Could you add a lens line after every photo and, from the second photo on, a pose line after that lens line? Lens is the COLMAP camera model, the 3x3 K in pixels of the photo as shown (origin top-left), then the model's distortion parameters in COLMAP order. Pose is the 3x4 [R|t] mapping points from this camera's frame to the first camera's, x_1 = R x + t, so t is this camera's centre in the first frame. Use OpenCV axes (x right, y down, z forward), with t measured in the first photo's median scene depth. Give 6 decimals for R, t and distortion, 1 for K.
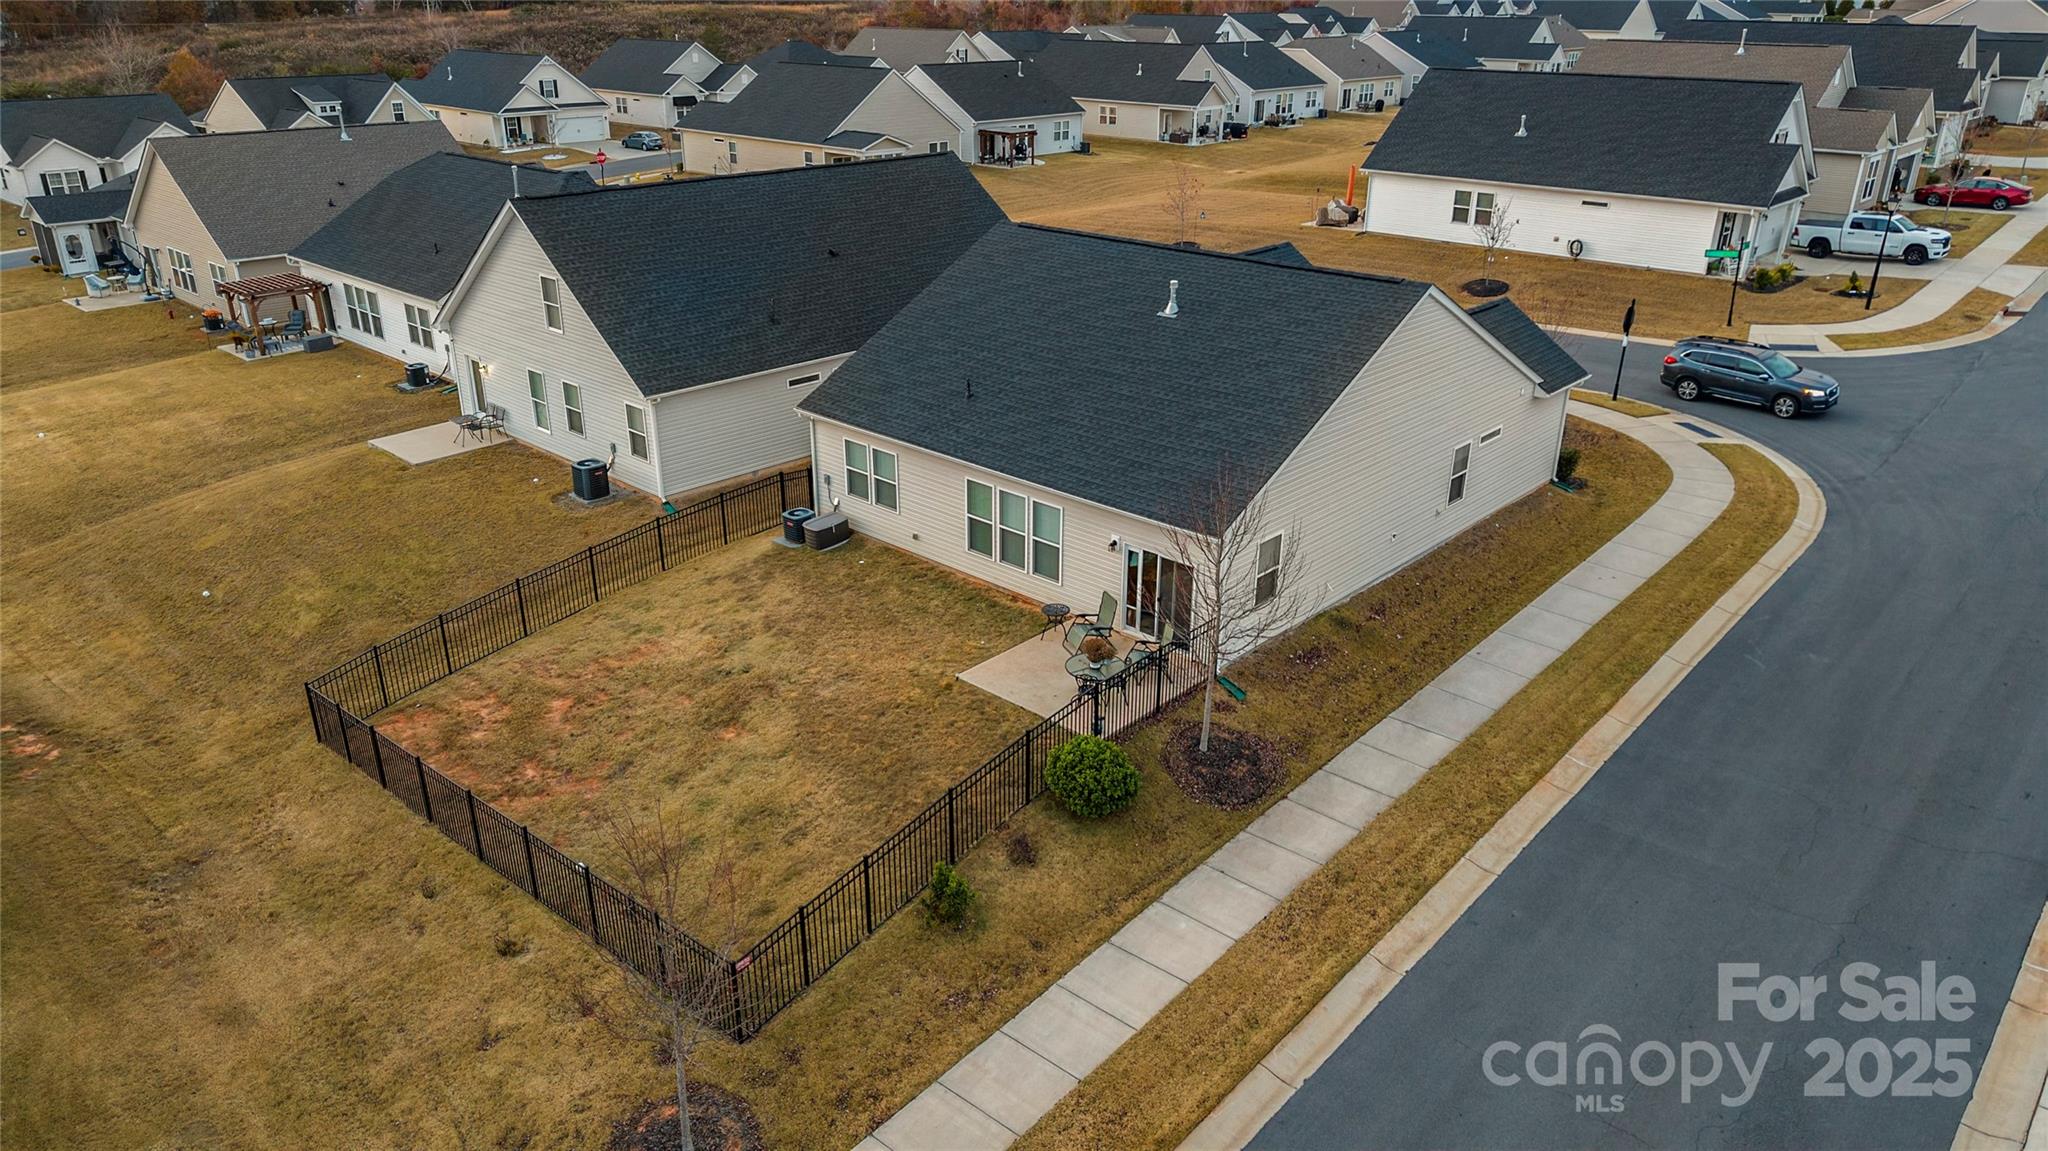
lens RADIAL K [[1400.9, 0, 1026.4], [0, 1400.9, 577.2], [0, 0, 1]] dist [0.012876, -0.004183]
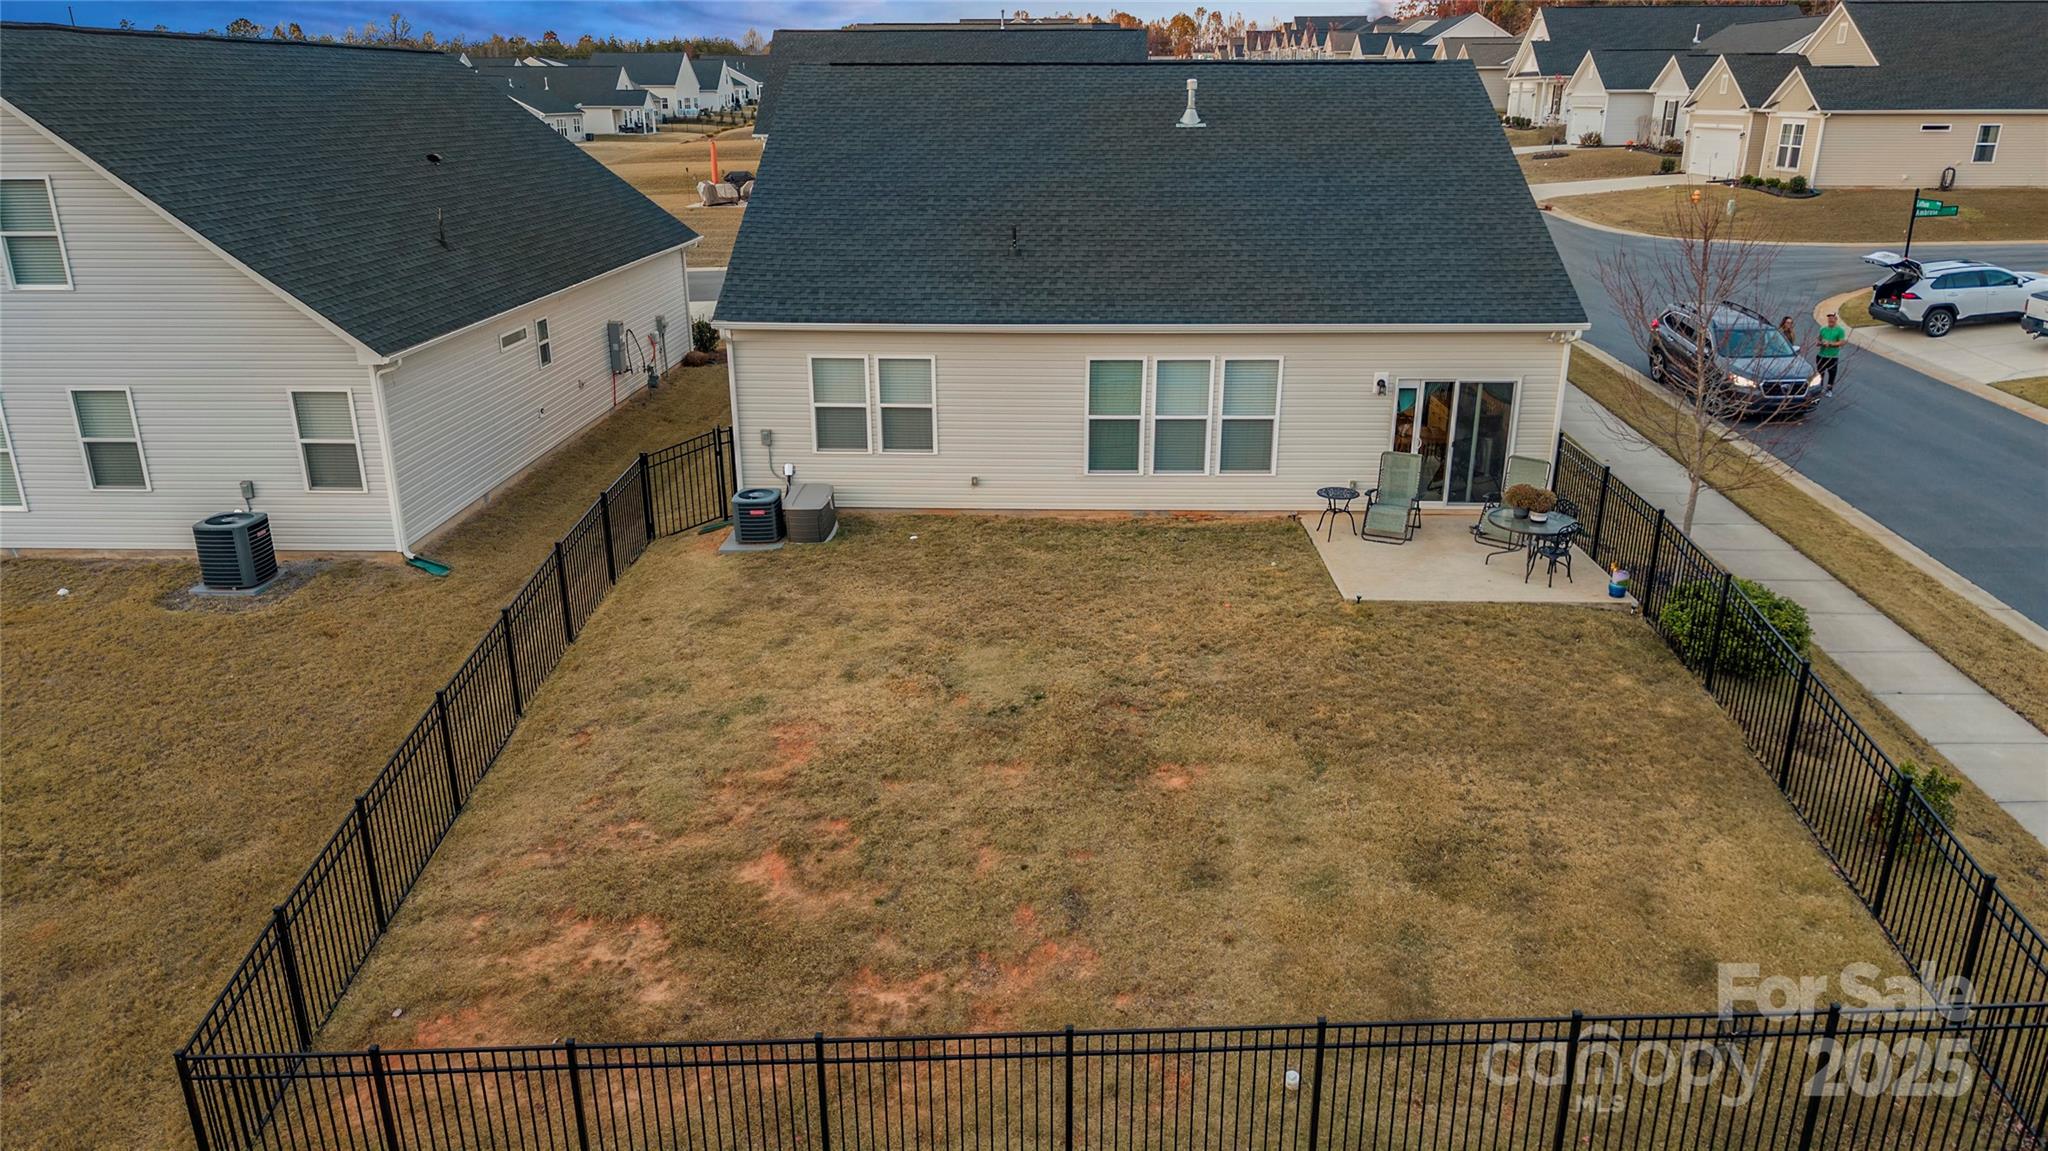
lens RADIAL K [[1400.9, 0, 1025.4], [0, 1400.9, 580.7], [0, 0, 1]] dist [0.012876, -0.004183]
pose [[0.747407, -0.223634, 0.625596, -0.499739], [0.267937, 0.963133, 0.024186, 0.006423], [-0.607941, 0.149544, 0.779772, 0.509804]]
